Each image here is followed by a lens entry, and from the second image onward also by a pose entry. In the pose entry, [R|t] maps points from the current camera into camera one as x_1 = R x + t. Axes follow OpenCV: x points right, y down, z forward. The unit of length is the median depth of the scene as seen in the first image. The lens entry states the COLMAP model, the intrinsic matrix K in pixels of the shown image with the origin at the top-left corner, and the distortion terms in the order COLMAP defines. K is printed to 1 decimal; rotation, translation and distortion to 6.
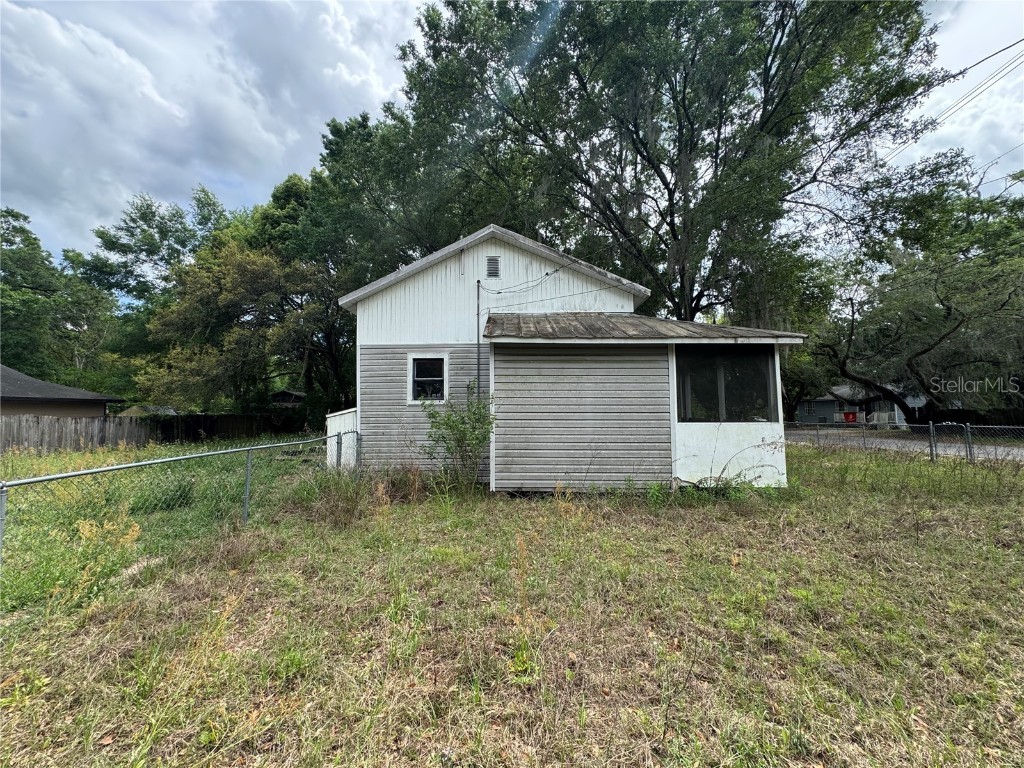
lens RADIAL K [[407.3, 0, 512.1], [0, 407.3, 380.5], [0, 0, 1]] dist [0.006982, 0.000027]
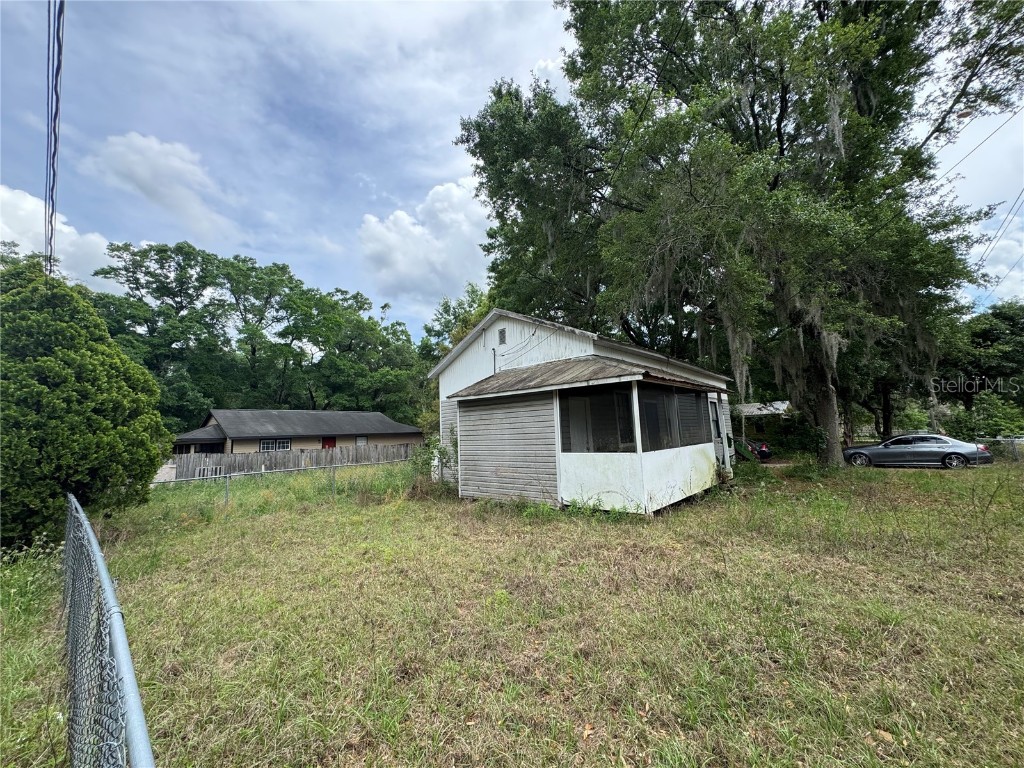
lens RADIAL K [[407.3, 0, 512.1], [0, 407.3, 380.5], [0, 0, 1]] dist [0.006982, 0.000027]
pose [[0.767973, -0.110134, -0.630943, 0.856940], [0.082649, 0.993909, -0.072893, -0.028778], [0.635128, 0.003833, 0.772398, -0.042799]]
